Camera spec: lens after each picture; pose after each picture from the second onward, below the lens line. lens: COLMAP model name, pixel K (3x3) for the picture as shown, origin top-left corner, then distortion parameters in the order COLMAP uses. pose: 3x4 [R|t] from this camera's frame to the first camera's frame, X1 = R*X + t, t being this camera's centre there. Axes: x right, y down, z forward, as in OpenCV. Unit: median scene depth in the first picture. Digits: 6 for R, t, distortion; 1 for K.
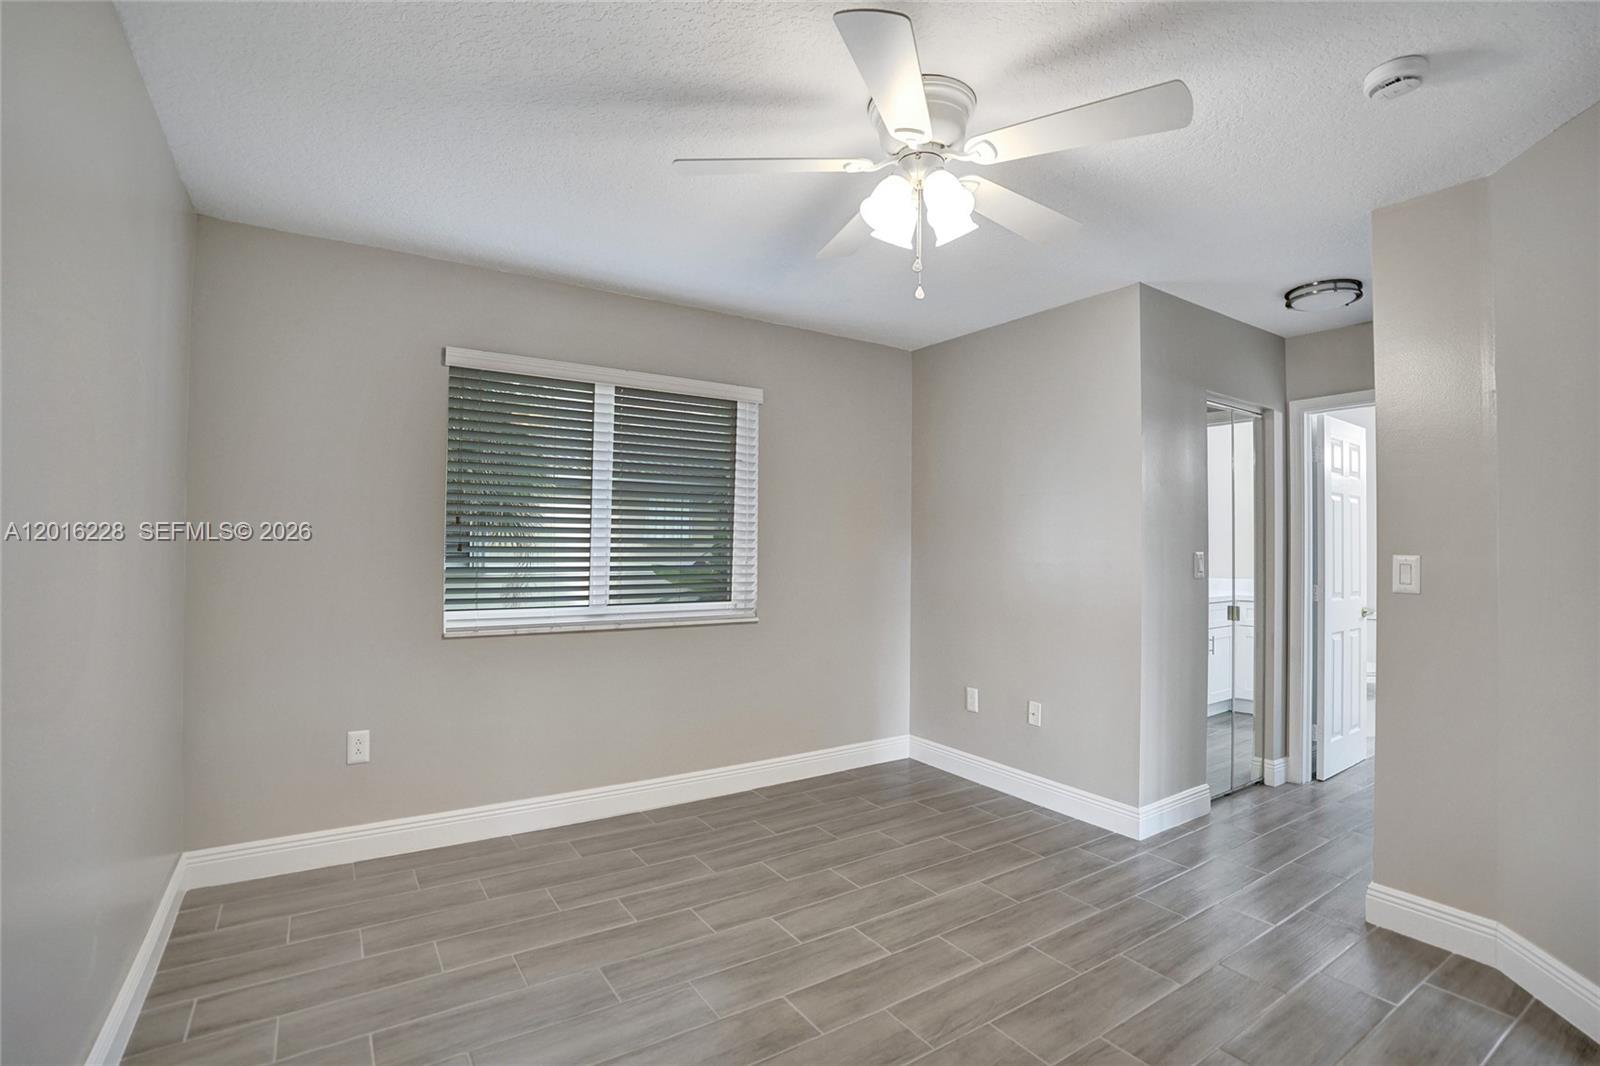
lens RADIAL K [[747.6, 0, 792.9], [0, 747.6, 537.6], [0, 0, 1]] dist [-0.071360, 0.023682]
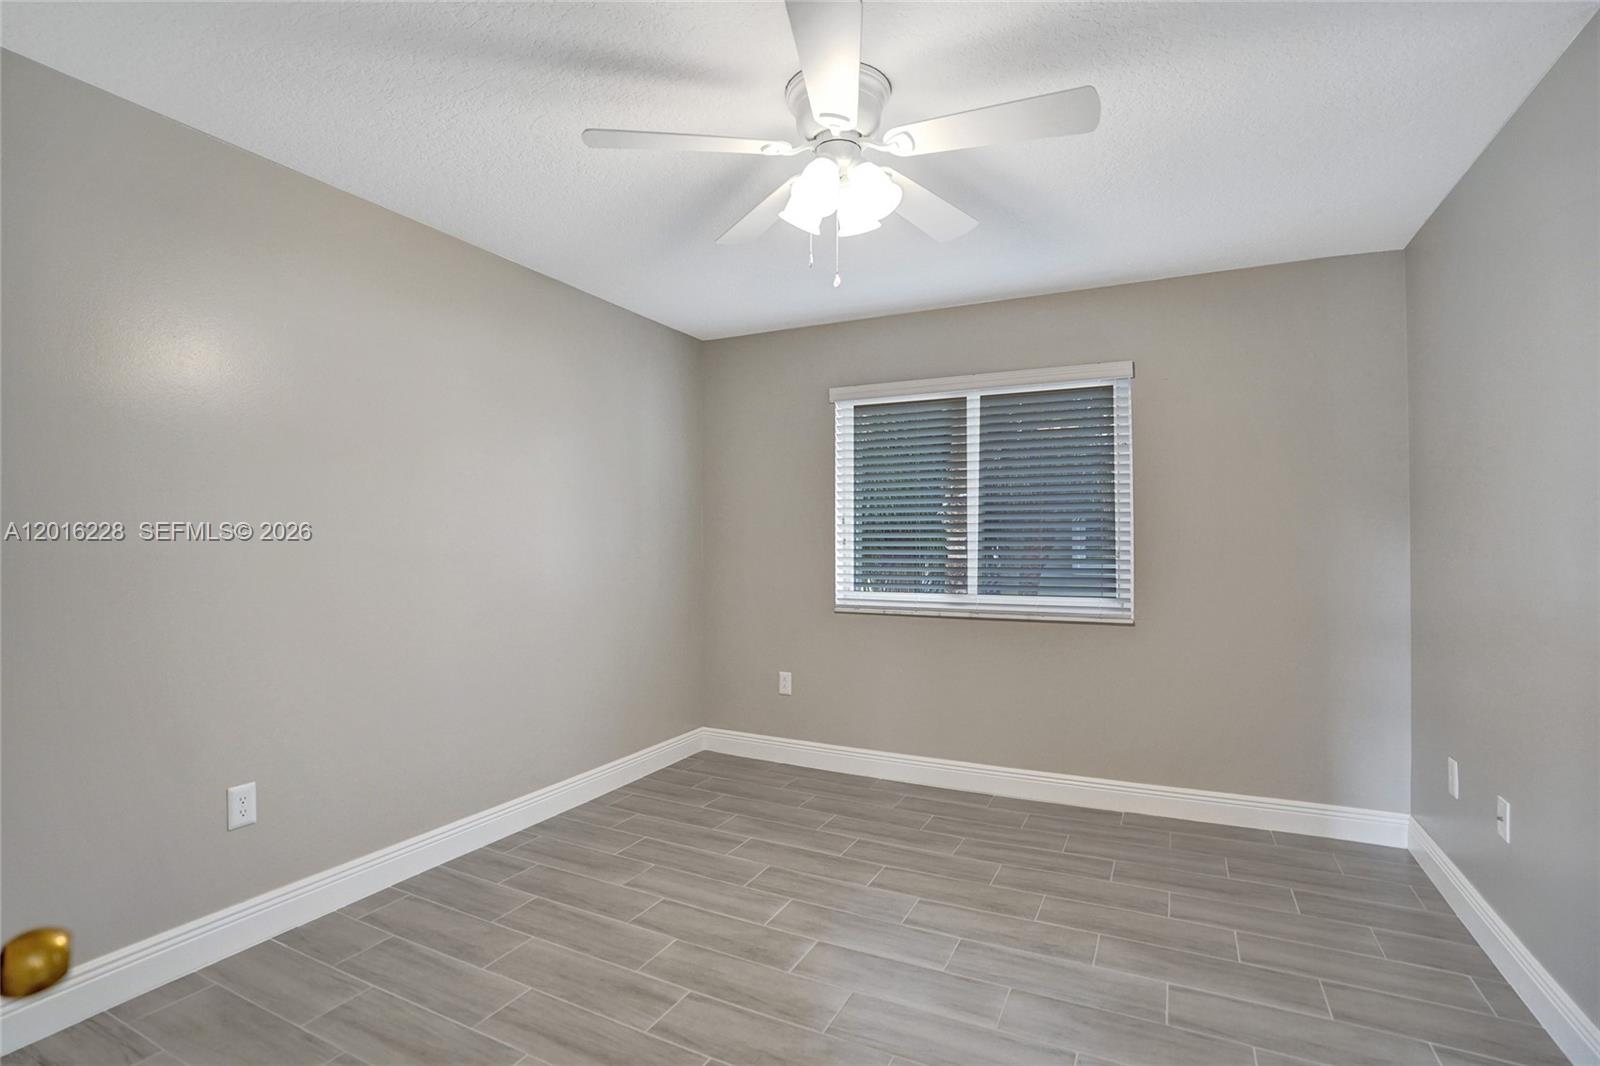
lens RADIAL K [[747.6, 0, 801.4], [0, 747.6, 535.9], [0, 0, 1]] dist [-0.071360, 0.023682]
pose [[0.491134, -0.018944, -0.870878, 0.672371], [0.018351, 0.999767, -0.011398, 0.015141], [0.870891, -0.010384, 0.491367, 0.301718]]
